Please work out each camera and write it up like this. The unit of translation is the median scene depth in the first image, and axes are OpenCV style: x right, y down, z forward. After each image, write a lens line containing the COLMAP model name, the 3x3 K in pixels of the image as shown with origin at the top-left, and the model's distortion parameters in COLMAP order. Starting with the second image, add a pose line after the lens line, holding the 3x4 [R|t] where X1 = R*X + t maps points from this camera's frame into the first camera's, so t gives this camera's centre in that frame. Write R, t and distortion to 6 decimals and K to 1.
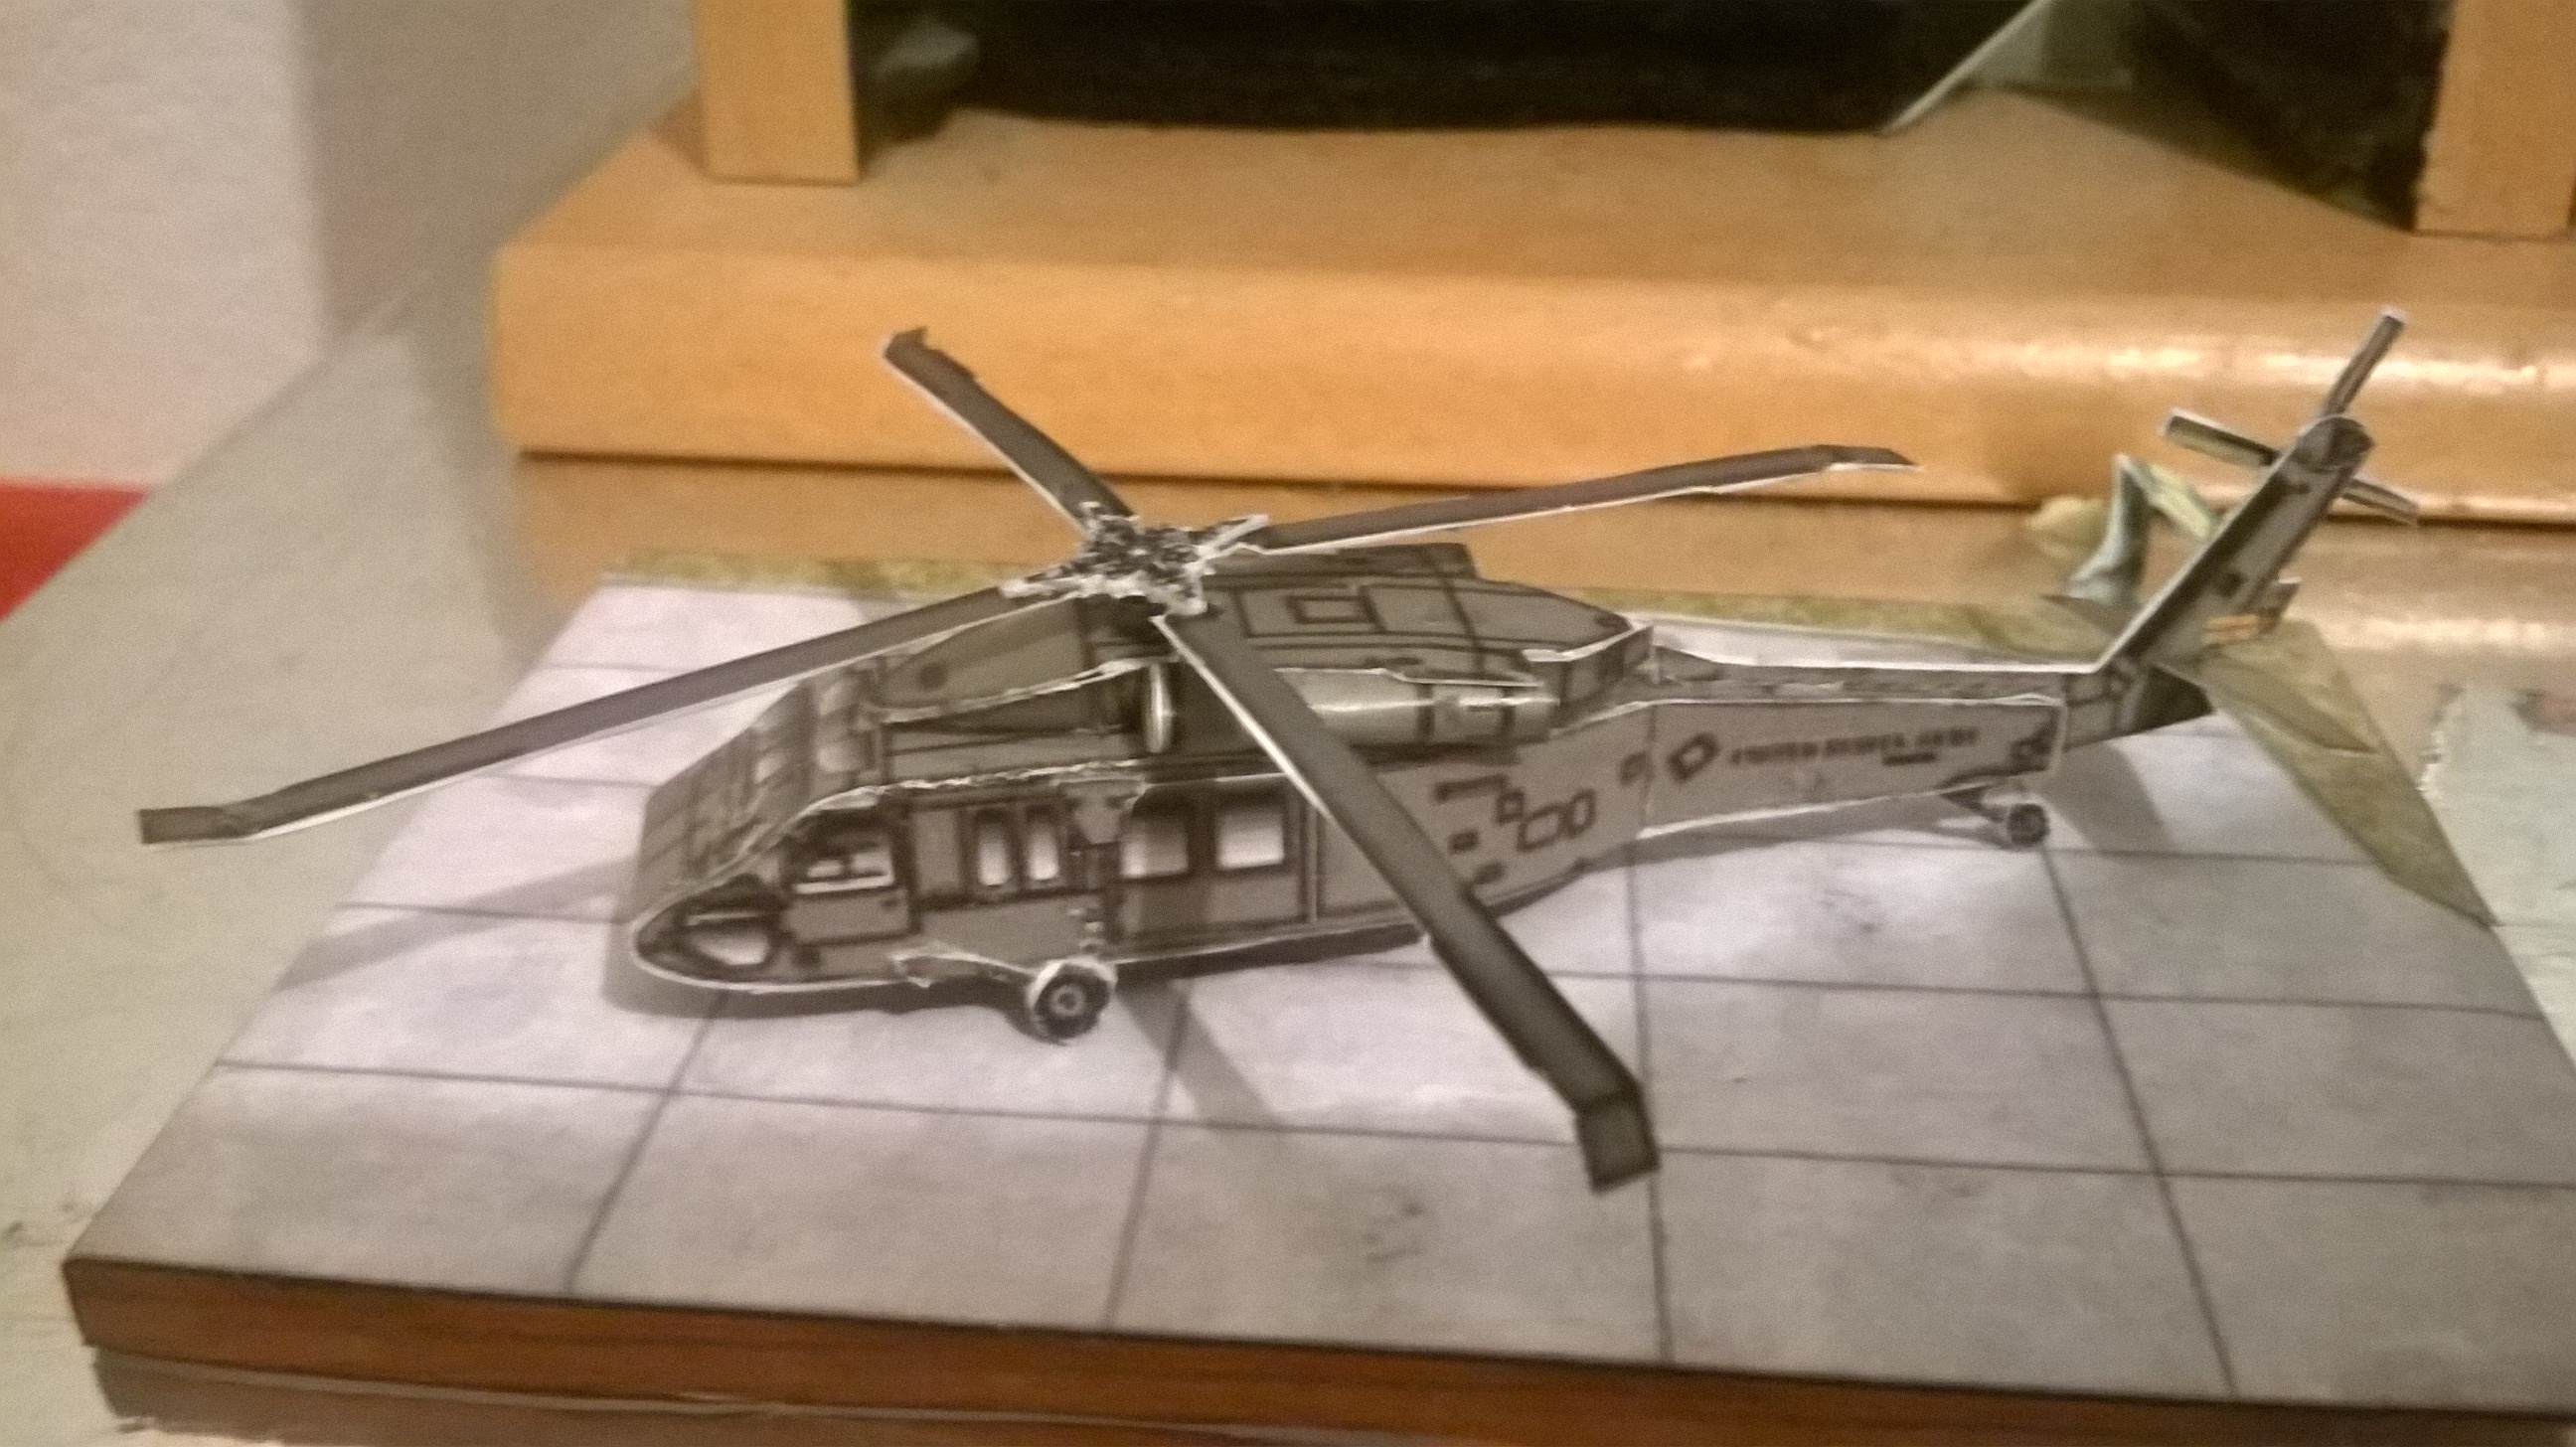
lens RADIAL K [[2120.8, 0, 1288.0], [0, 2120.8, 723.5], [0, 0, 1]] dist [0.049331, -0.008036]
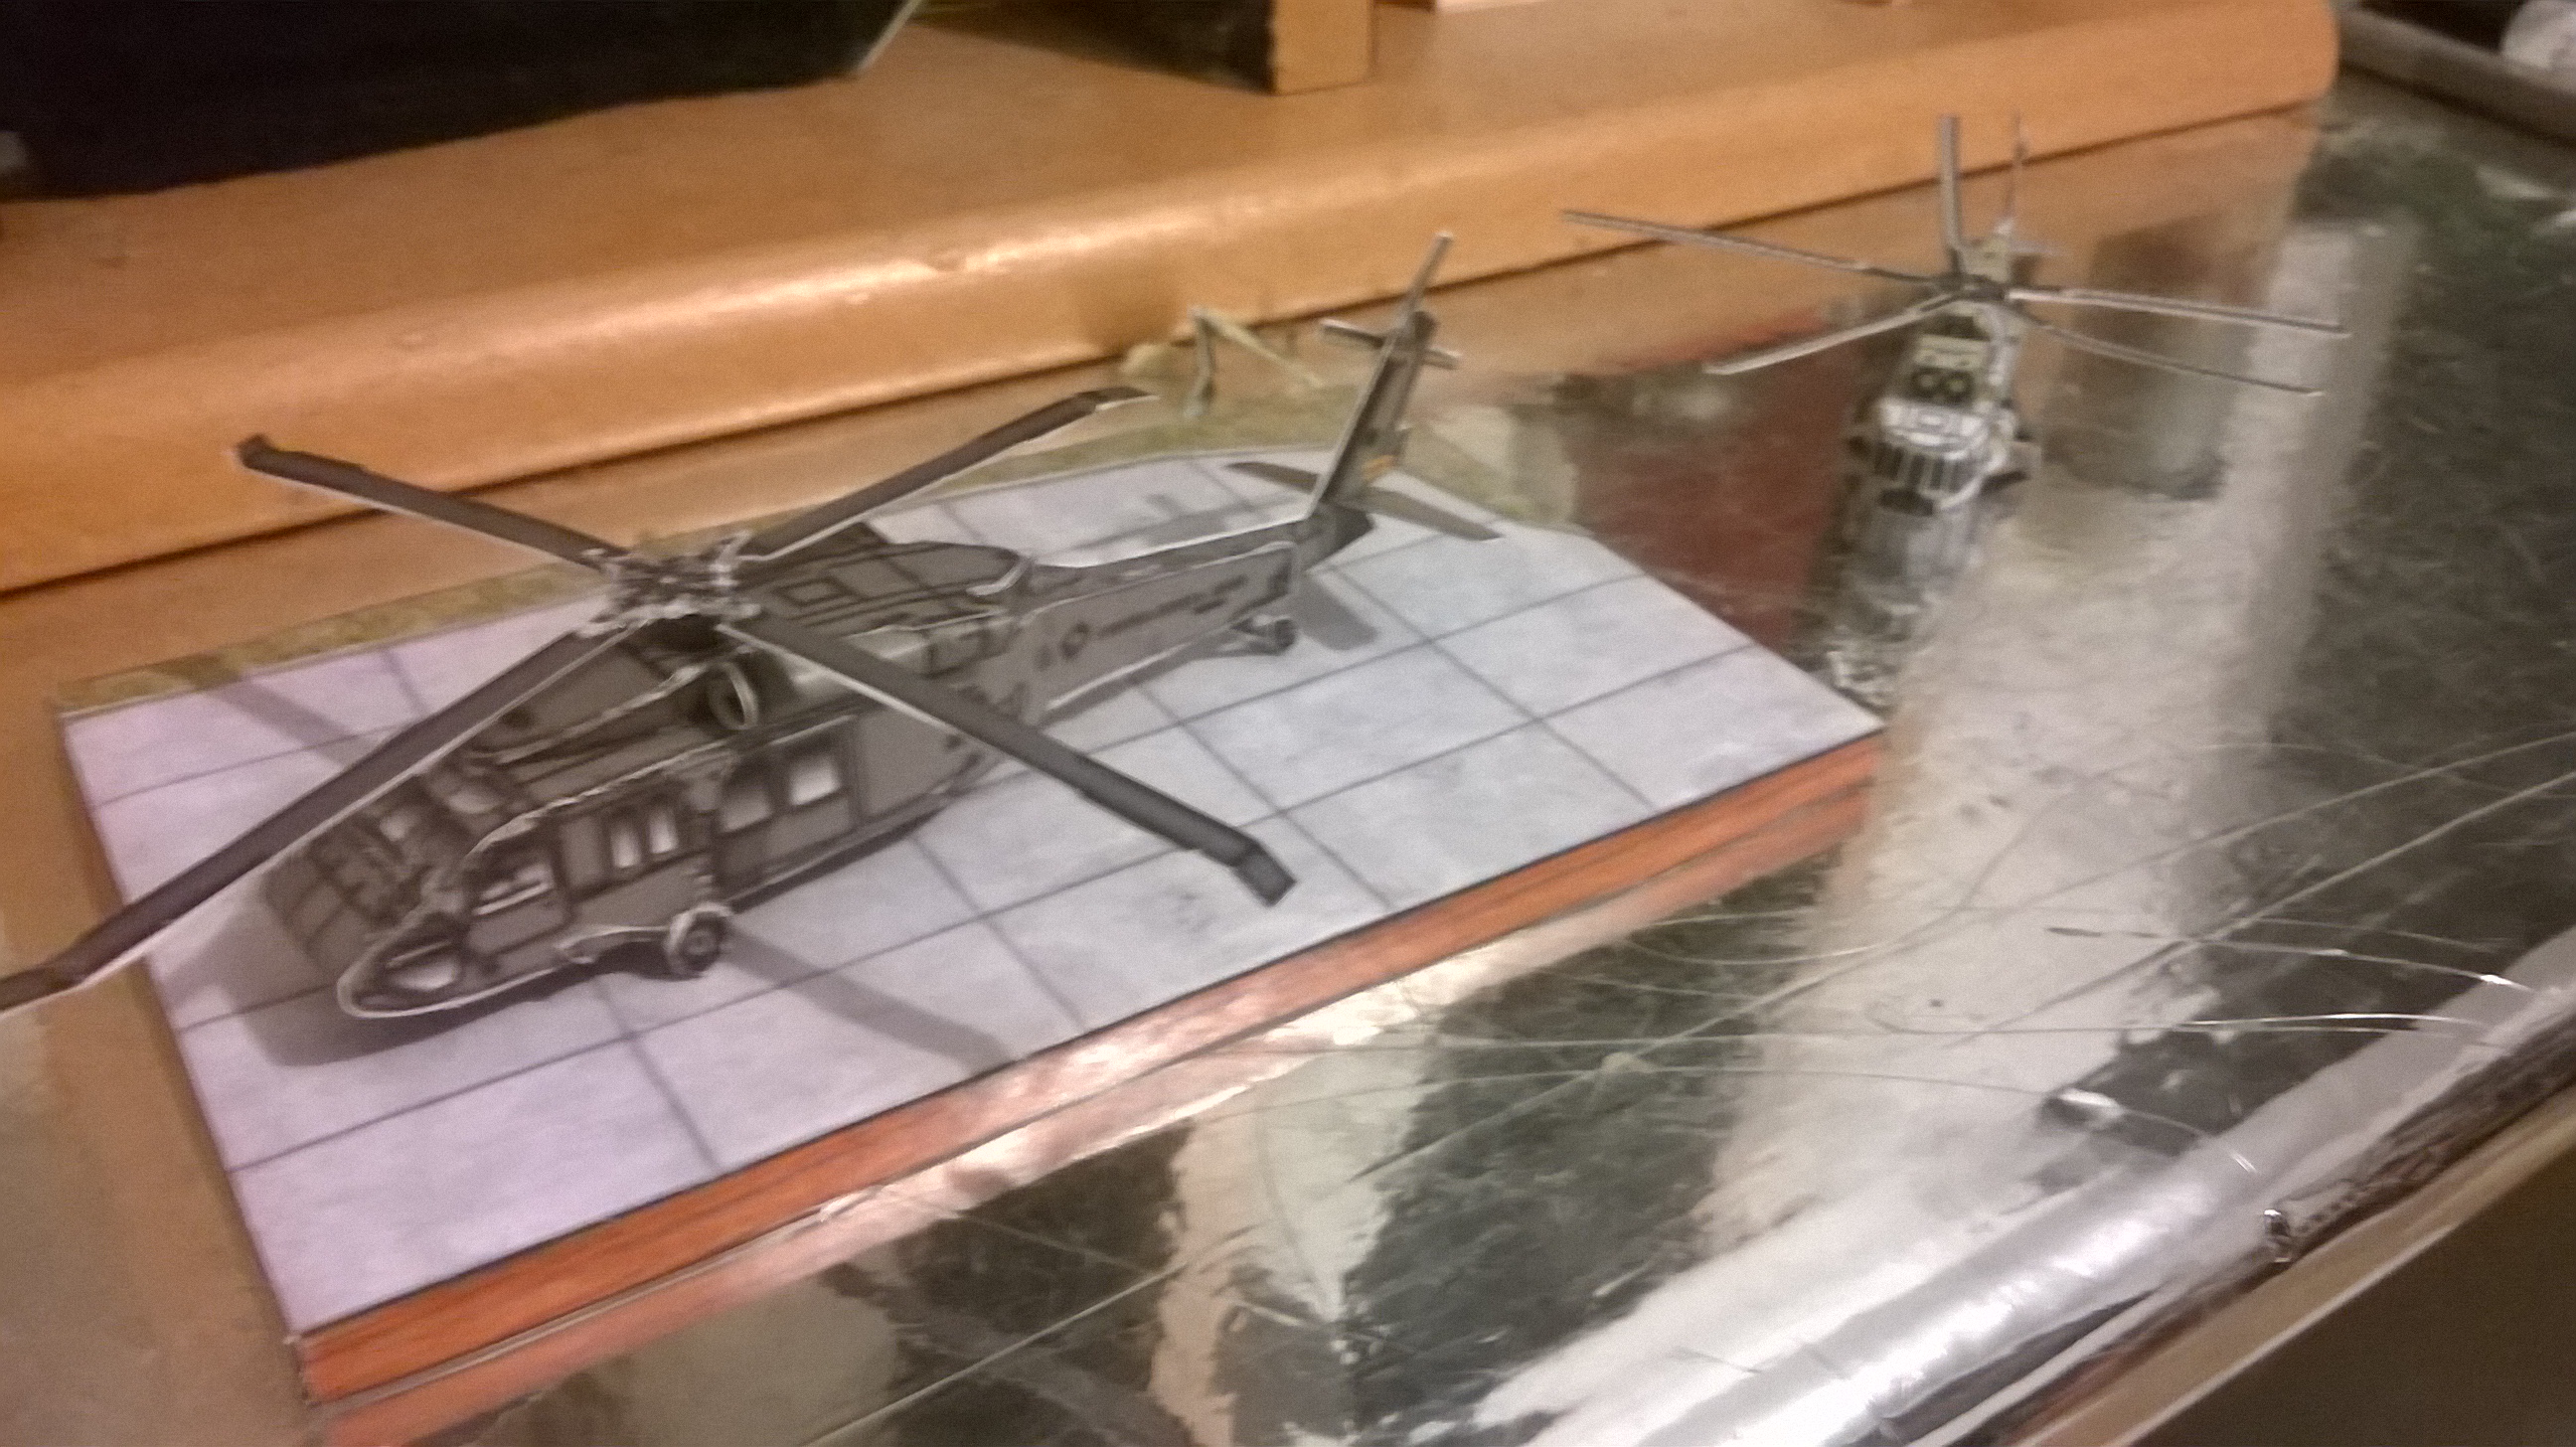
lens RADIAL K [[2120.8, 0, 1288.0], [0, 2120.8, 723.5], [0, 0, 1]] dist [0.049331, -0.008036]
pose [[0.866689, -0.249143, 0.432178, -0.318966], [0.228519, 0.968391, 0.099990, -0.041358], [-0.443429, 0.012100, 0.896228, -0.287843]]
